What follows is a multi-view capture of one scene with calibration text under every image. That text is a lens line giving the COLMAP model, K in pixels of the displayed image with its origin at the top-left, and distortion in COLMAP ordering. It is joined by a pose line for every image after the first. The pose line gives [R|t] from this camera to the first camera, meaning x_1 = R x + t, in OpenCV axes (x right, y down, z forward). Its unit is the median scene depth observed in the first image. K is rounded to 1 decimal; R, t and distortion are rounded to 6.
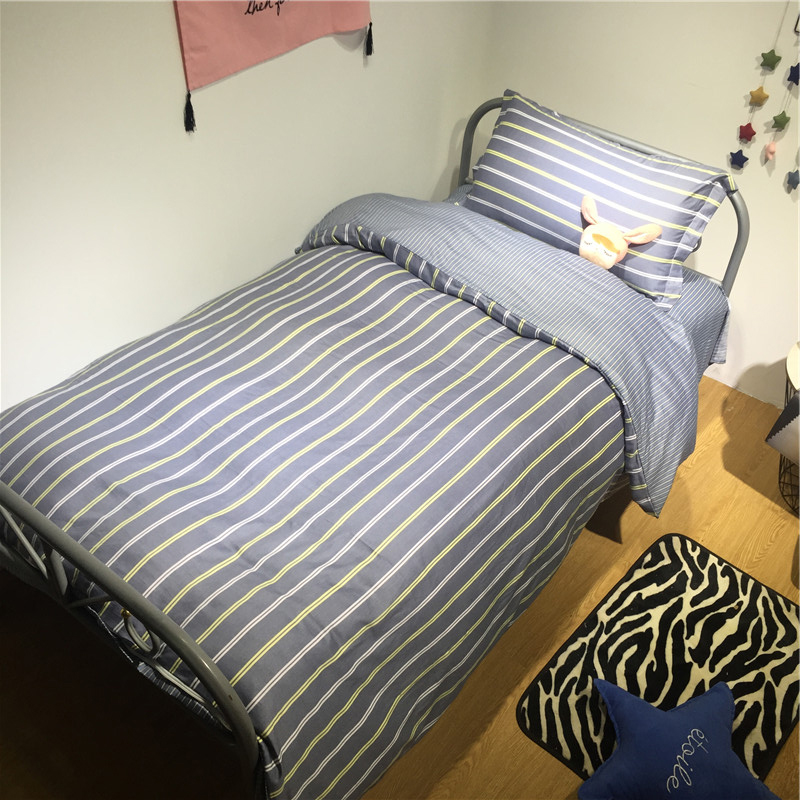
lens RADIAL K [[916.6, 0, 404.6], [0, 916.6, 408.1], [0, 0, 1]] dist [0.065756, -0.095448]
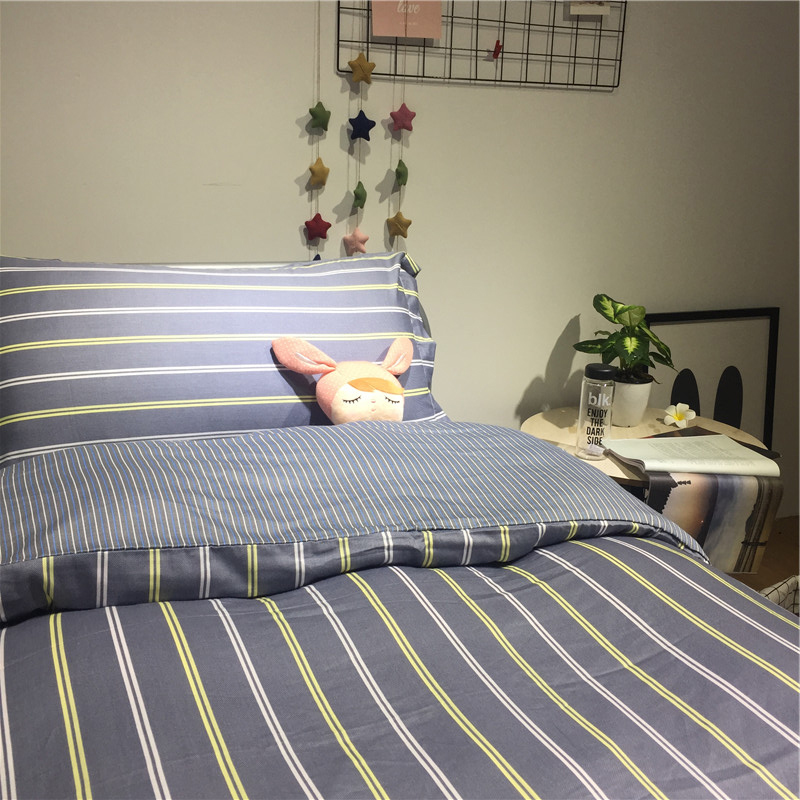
lens RADIAL K [[916.6, 0, 404.6], [0, 916.6, 408.1], [0, 0, 1]] dist [0.065756, -0.095448]
pose [[0.442835, -0.293418, 0.847233, -0.233205], [0.568058, 0.822902, -0.011923, -0.150986], [-0.693692, 0.486557, 0.531088, 0.695837]]
